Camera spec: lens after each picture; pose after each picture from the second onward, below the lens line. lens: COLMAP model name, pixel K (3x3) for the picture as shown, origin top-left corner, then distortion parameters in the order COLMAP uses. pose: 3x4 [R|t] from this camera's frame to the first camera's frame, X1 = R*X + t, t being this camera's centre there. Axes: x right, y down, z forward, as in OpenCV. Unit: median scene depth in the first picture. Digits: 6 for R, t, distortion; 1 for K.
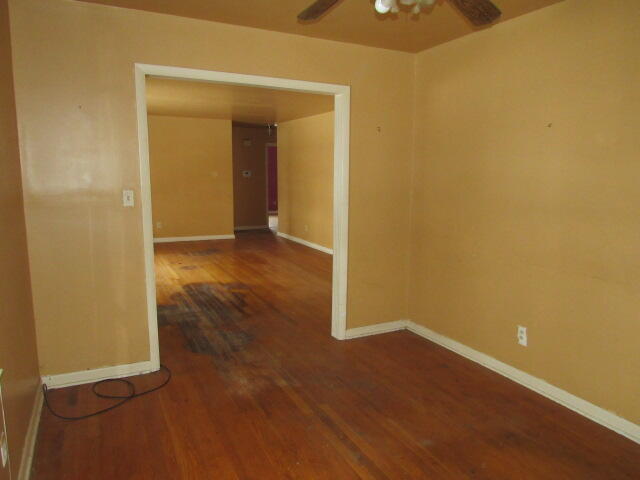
lens RADIAL K [[461.0, 0, 319.4], [0, 461.0, 240.2], [0, 0, 1]] dist [-0.007731, 0.026229]
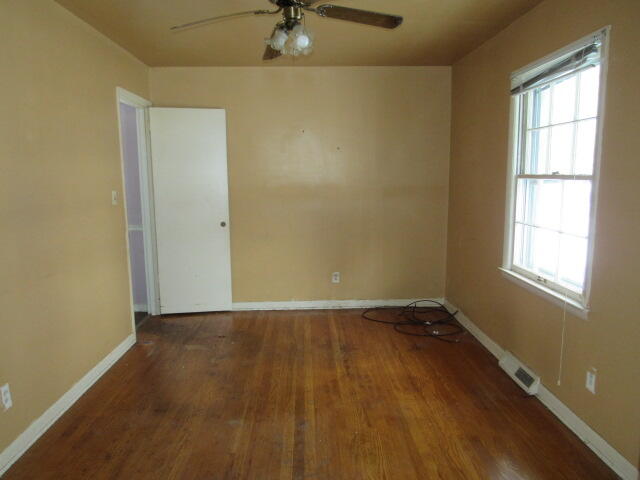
lens RADIAL K [[461.0, 0, 319.4], [0, 461.0, 240.2], [0, 0, 1]] dist [-0.007731, 0.026229]
pose [[-0.910268, -0.065898, 0.408741, -0.360324], [0.054890, 0.959328, 0.276906, -0.253112], [-0.410364, 0.274494, -0.869629, 1.740615]]
